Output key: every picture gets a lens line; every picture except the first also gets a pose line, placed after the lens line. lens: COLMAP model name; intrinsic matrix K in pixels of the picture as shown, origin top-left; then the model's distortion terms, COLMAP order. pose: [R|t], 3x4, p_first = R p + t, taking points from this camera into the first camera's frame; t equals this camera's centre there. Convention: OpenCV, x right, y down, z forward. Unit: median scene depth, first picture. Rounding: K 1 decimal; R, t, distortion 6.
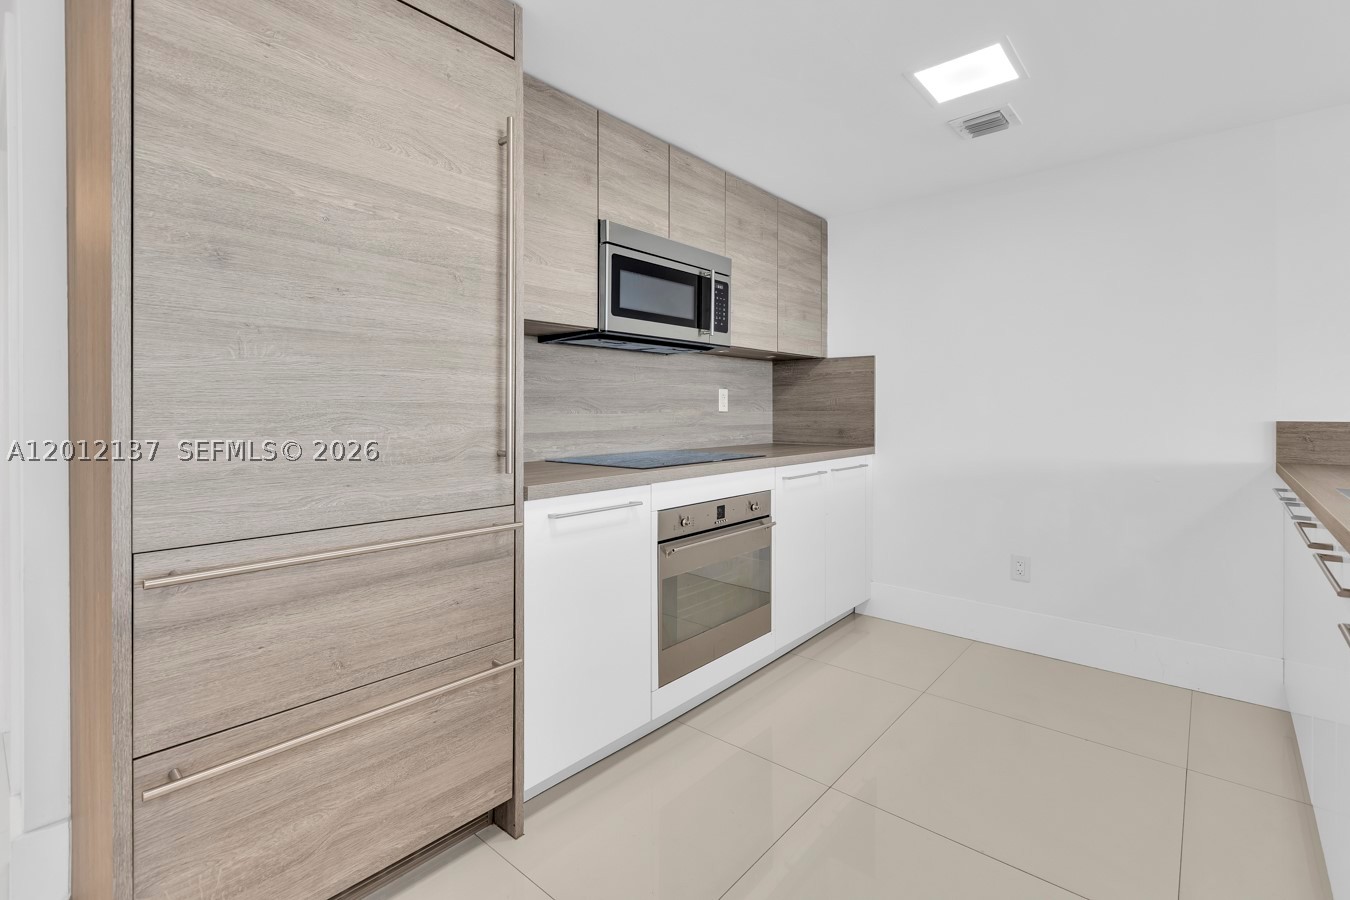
lens RADIAL K [[614.0, 0, 675.2], [0, 614.0, 411.7], [0, 0, 1]] dist [0.010467, -0.003460]
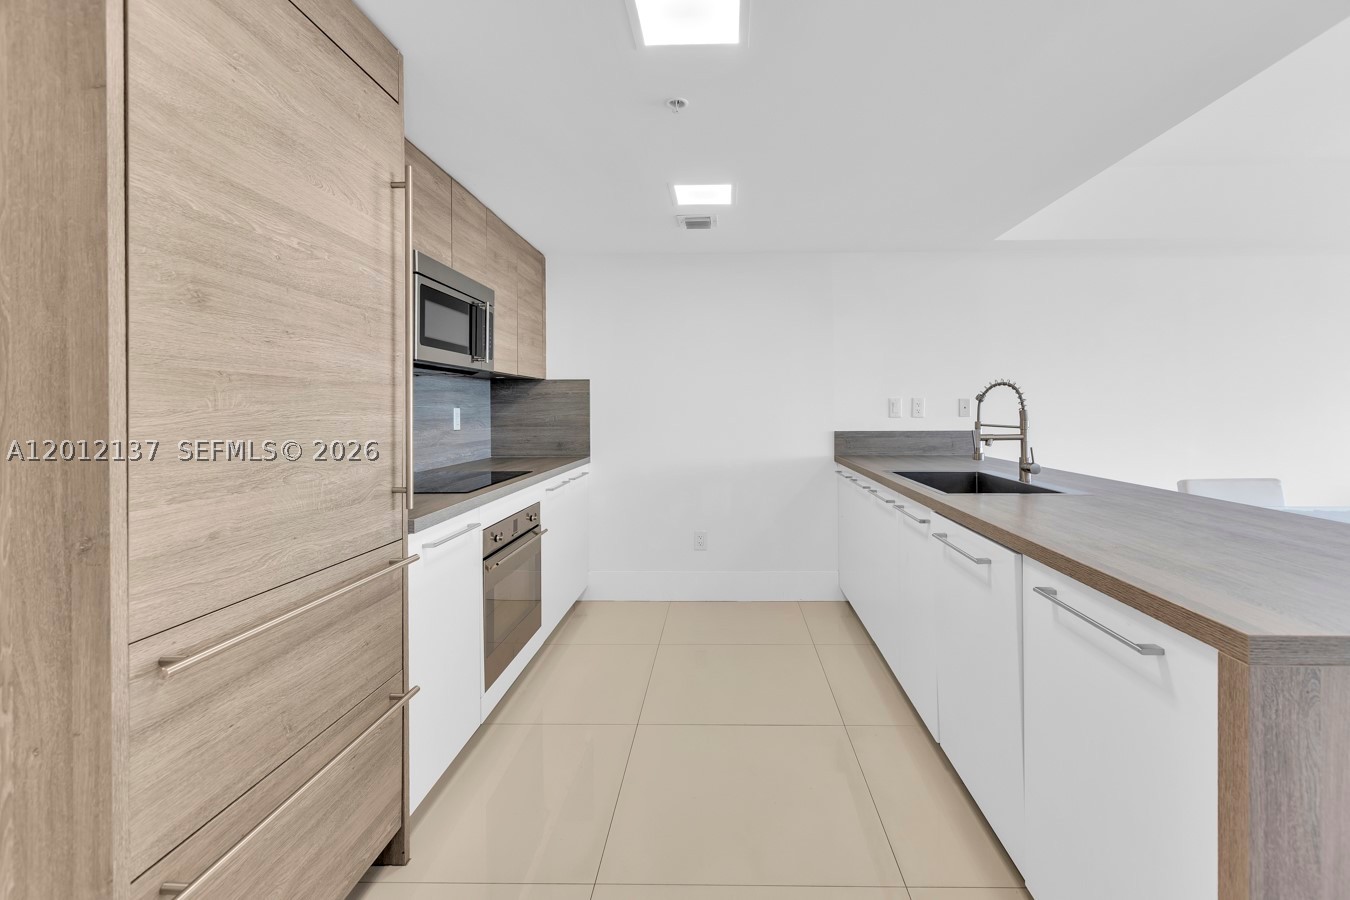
lens RADIAL K [[614.0, 0, 708.6], [0, 614.0, 411.7], [0, 0, 1]] dist [0.010467, -0.003460]
pose [[0.769670, -0.005835, 0.638415, -0.579049], [0.007670, 0.999971, -0.000108, -0.062847], [-0.638395, 0.004979, 0.769693, -0.128074]]
